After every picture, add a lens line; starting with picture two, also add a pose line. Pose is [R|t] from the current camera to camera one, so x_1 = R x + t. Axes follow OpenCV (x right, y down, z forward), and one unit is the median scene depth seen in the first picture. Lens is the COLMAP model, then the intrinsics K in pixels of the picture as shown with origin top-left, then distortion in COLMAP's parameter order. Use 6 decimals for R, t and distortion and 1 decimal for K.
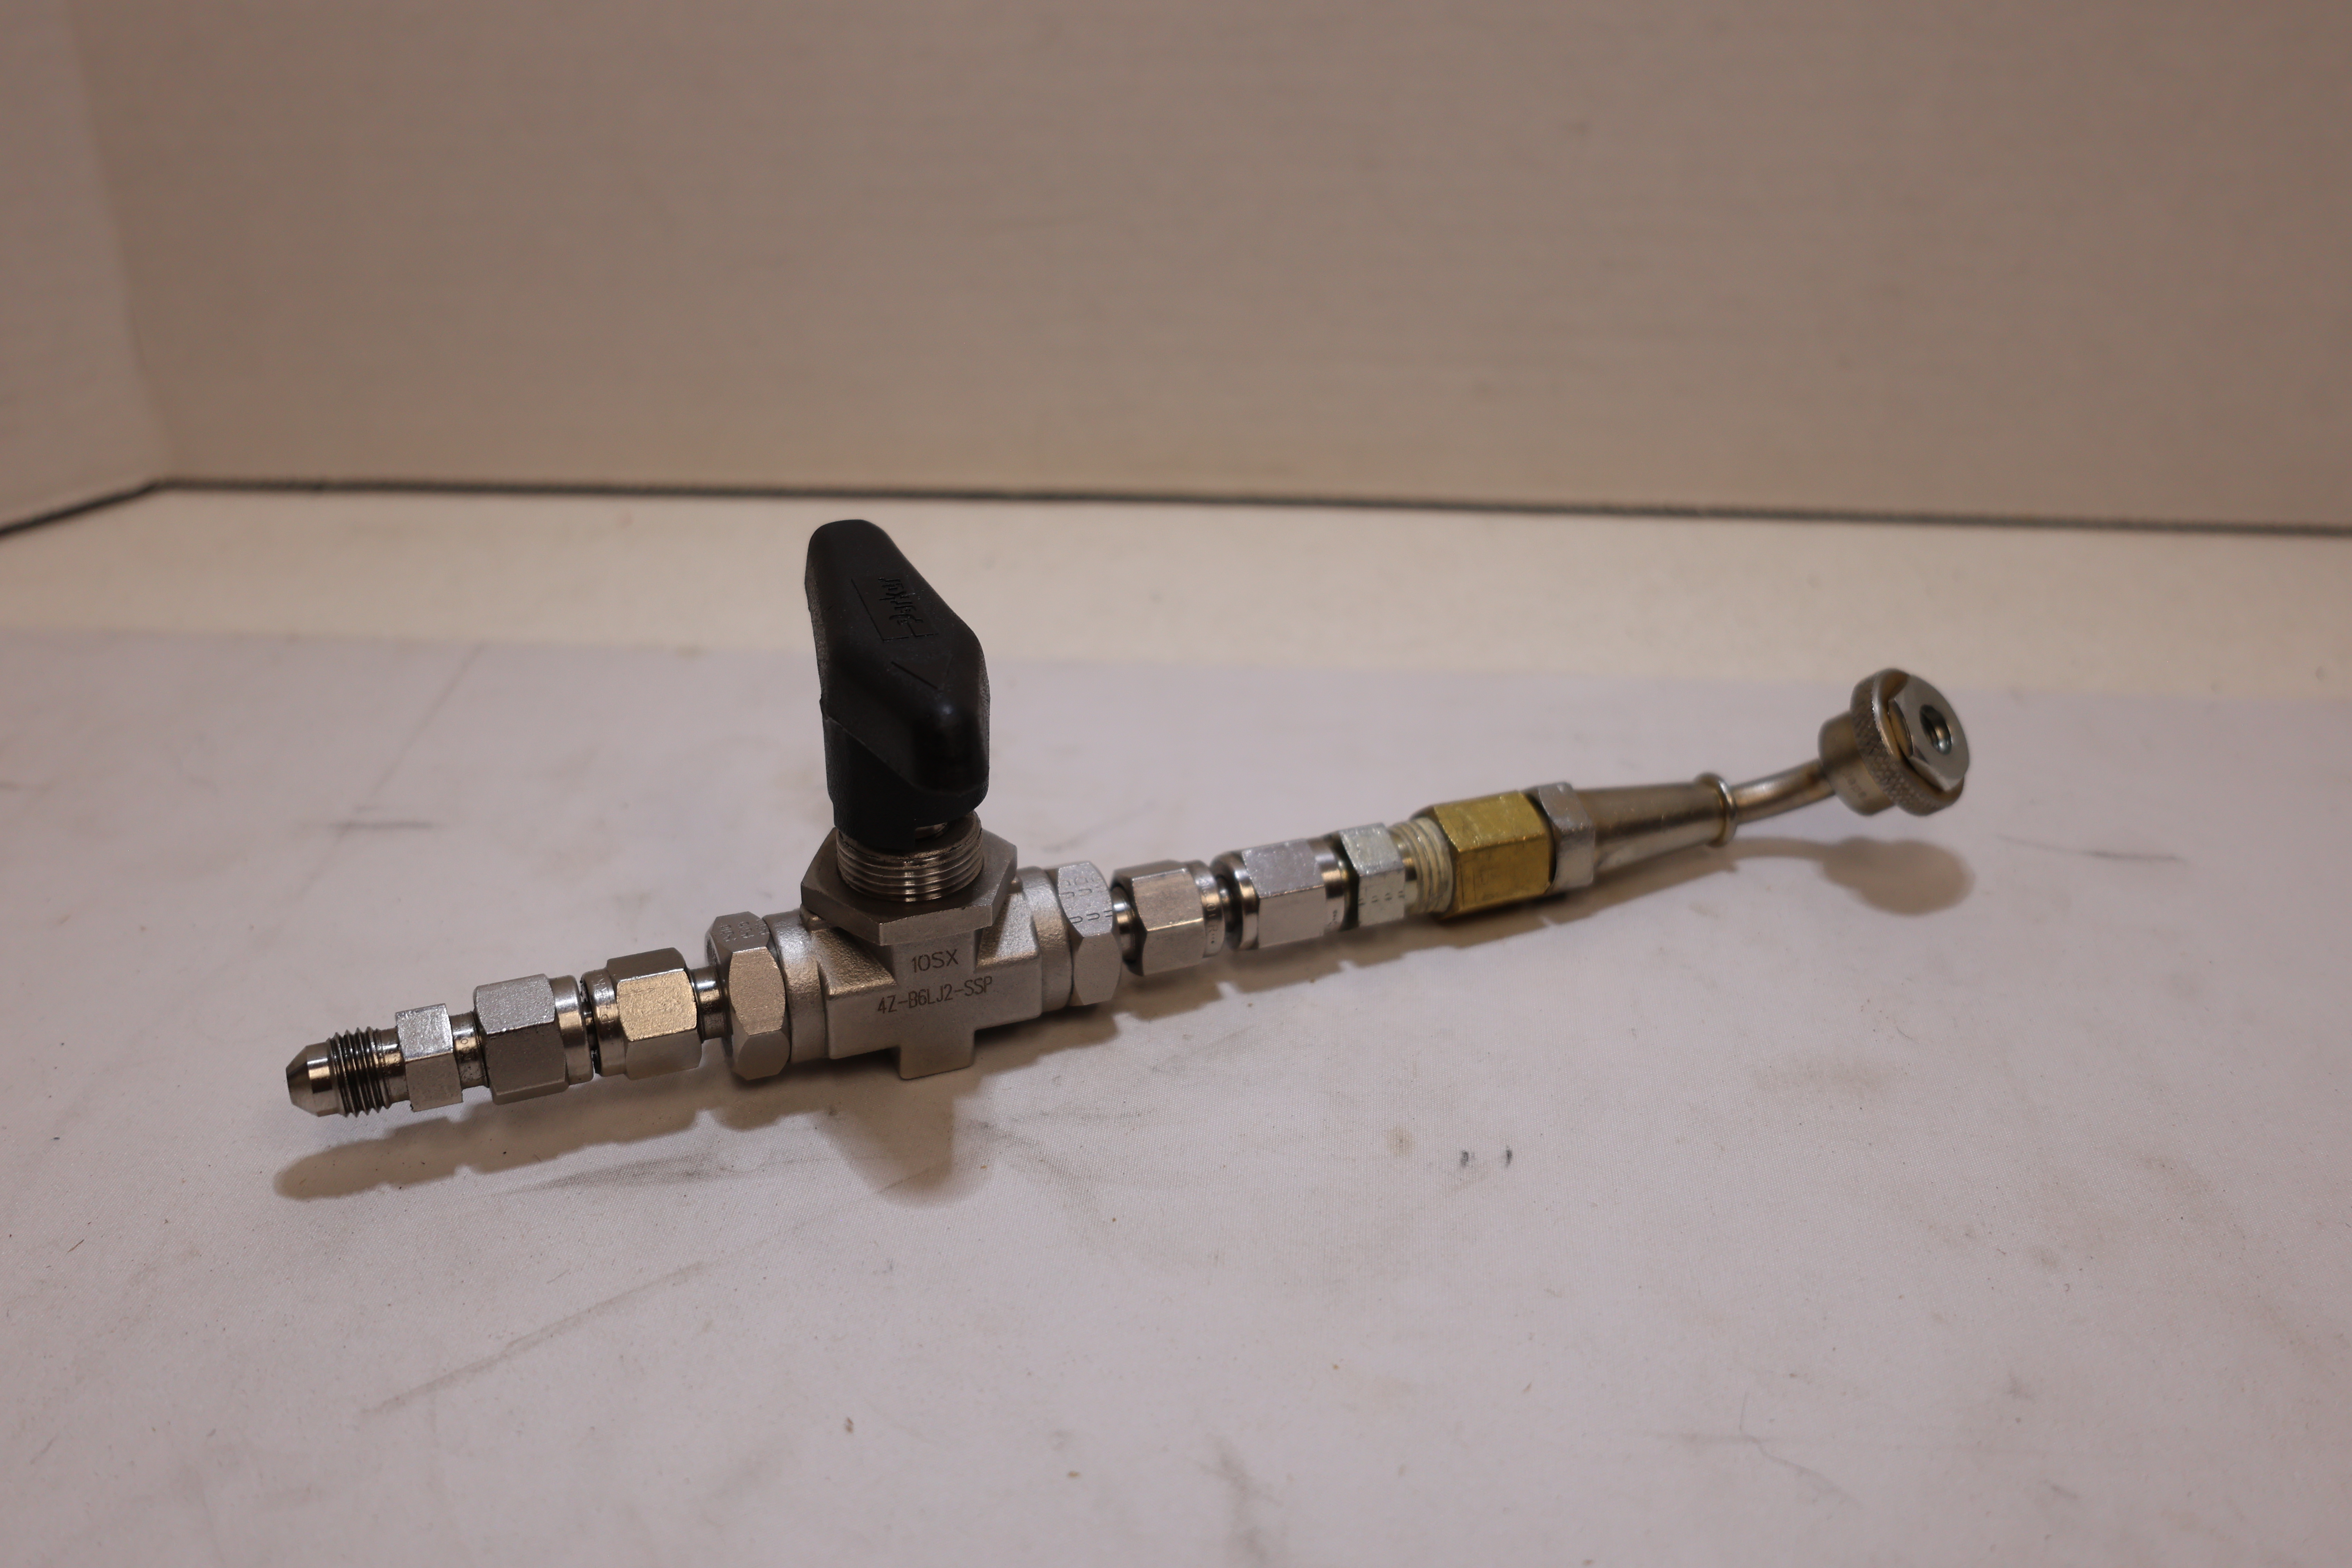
lens RADIAL K [[2310.0, 0, 1184.9], [0, 2310.0, 782.2], [0, 0, 1]] dist [-0.002066, 0.015931]
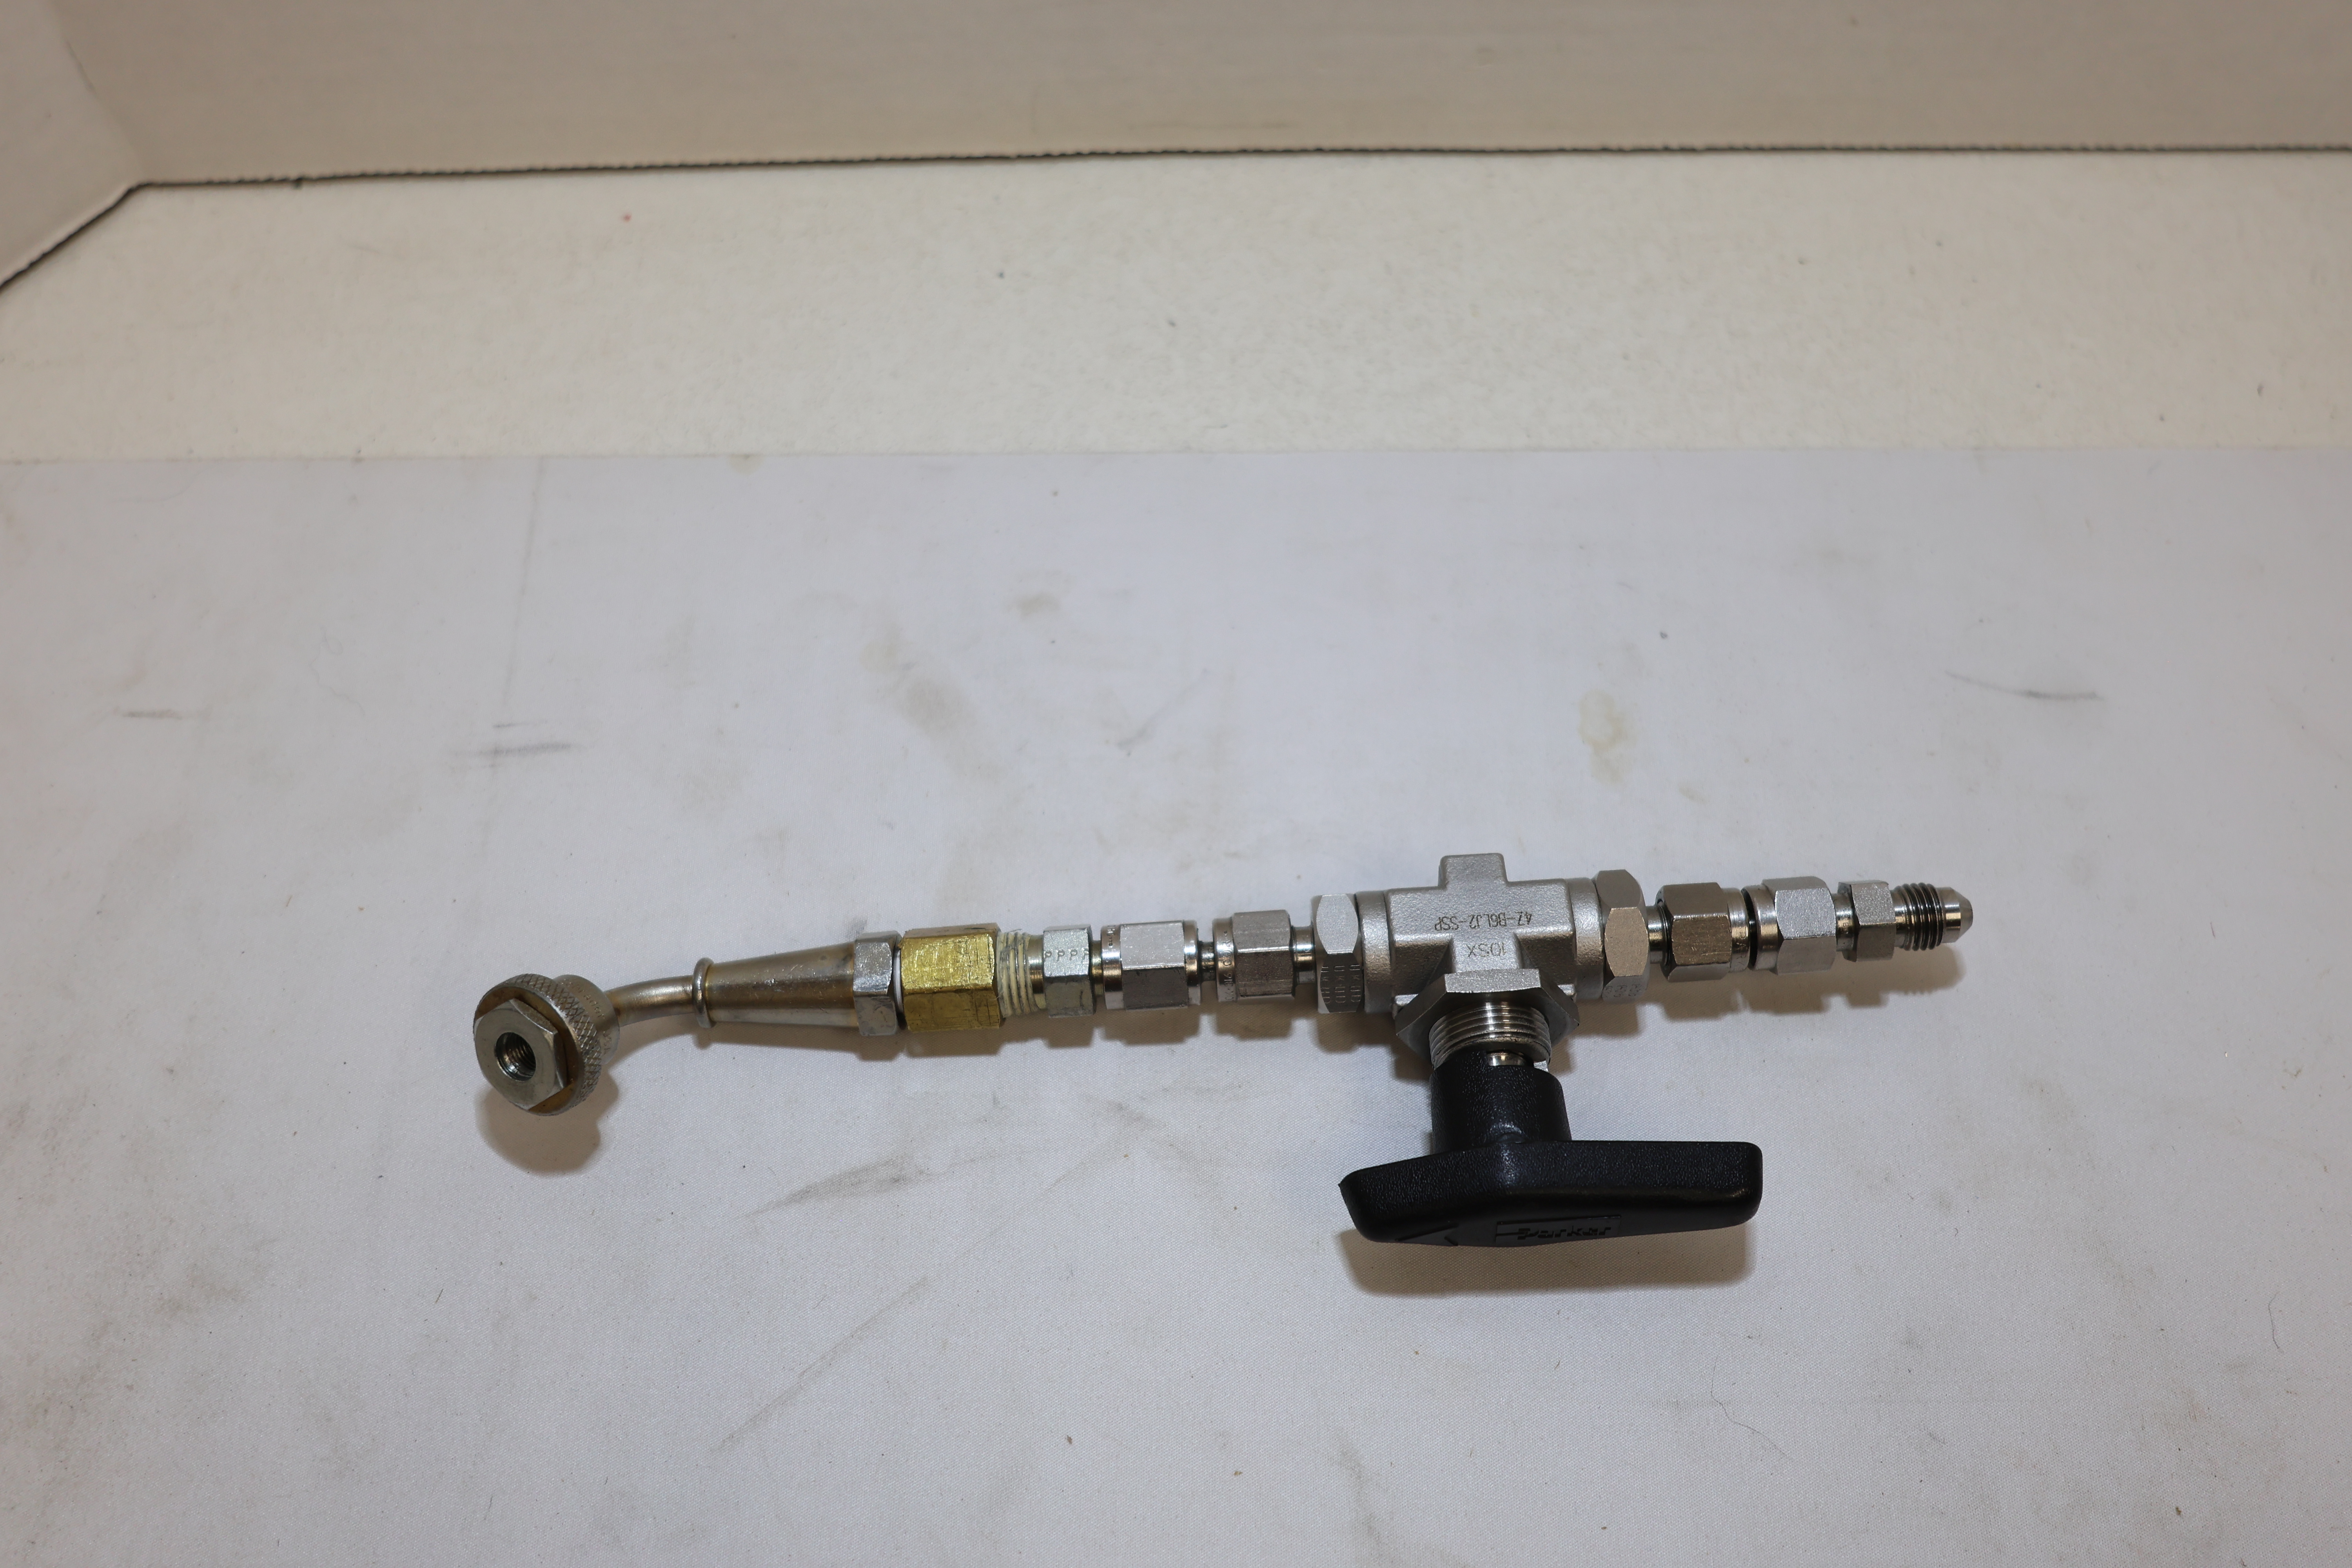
lens RADIAL K [[2310.0, 0, 1184.9], [0, 2310.0, 782.2], [0, 0, 1]] dist [-0.002066, 0.015931]
pose [[0.997078, -0.071504, 0.026875, -0.059973], [0.047942, 0.859682, 0.508575, -0.528293], [-0.059469, -0.505800, 0.860598, 0.006854]]
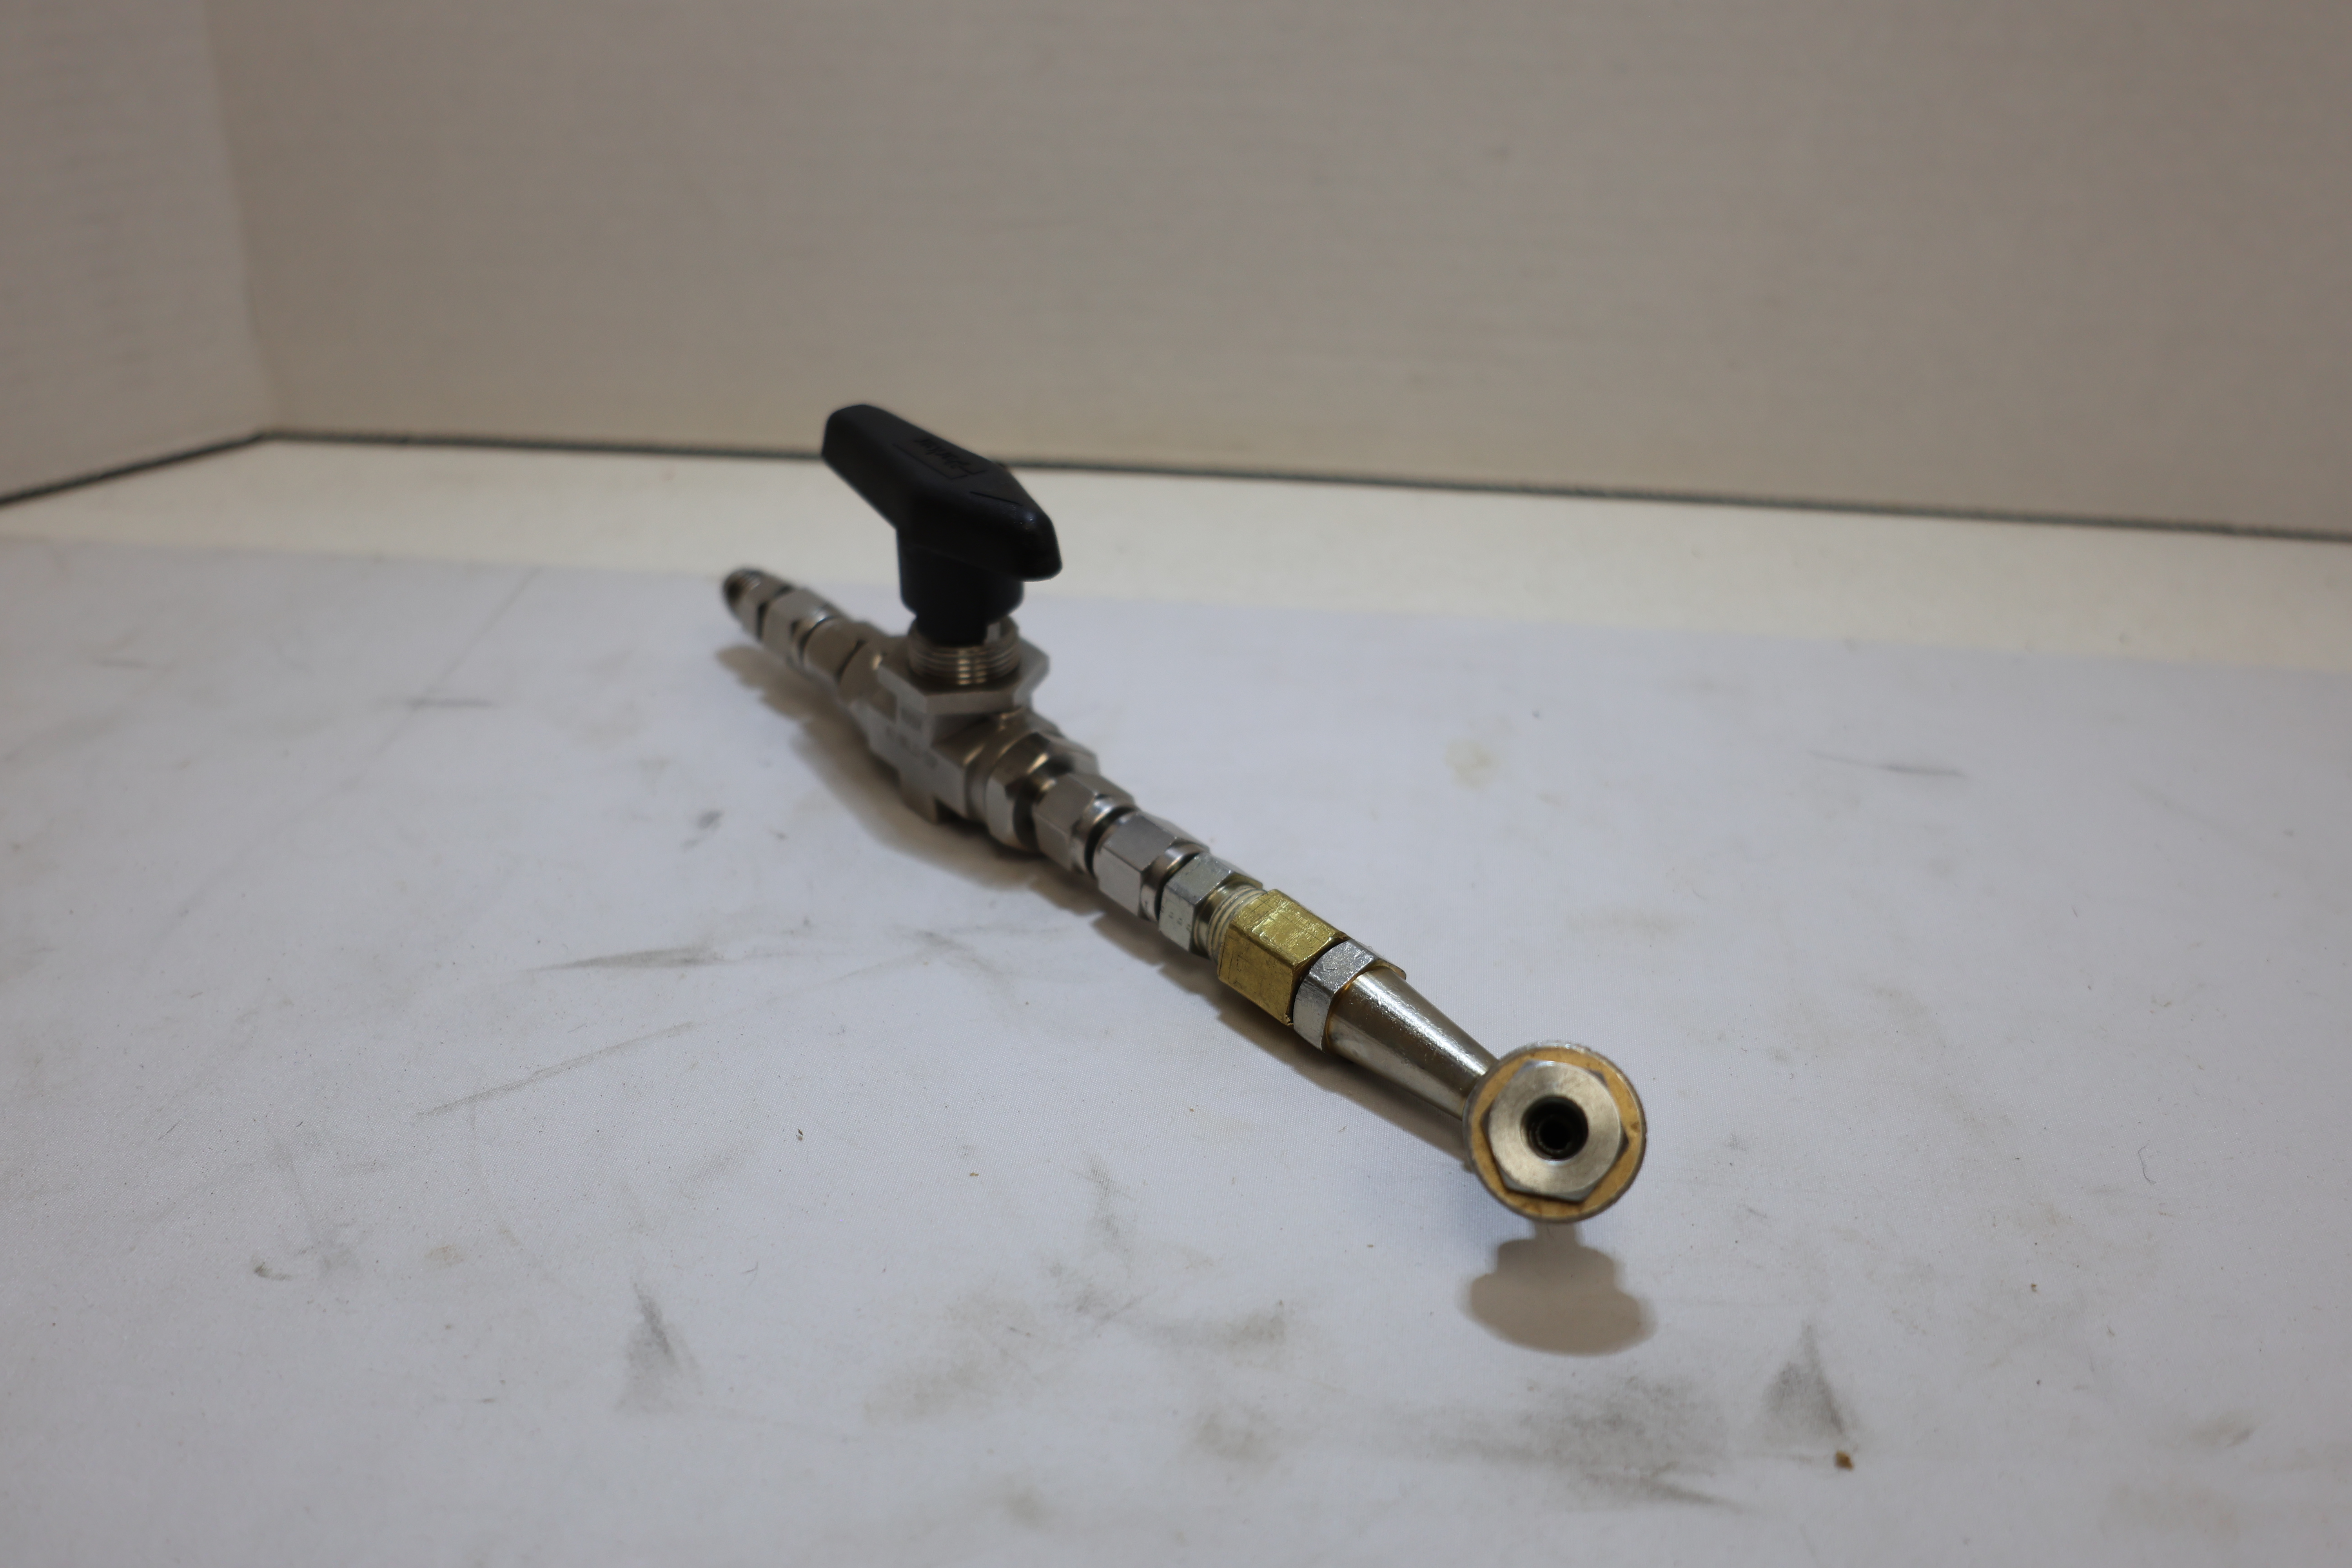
lens RADIAL K [[2310.0, 0, 1184.9], [0, 2310.0, 782.2], [0, 0, 1]] dist [-0.002066, 0.015931]
pose [[0.999198, 0.031946, -0.024157, 0.062194], [-0.032479, 0.999230, -0.021992, 0.074654], [0.023436, 0.022759, 0.999466, -0.181943]]
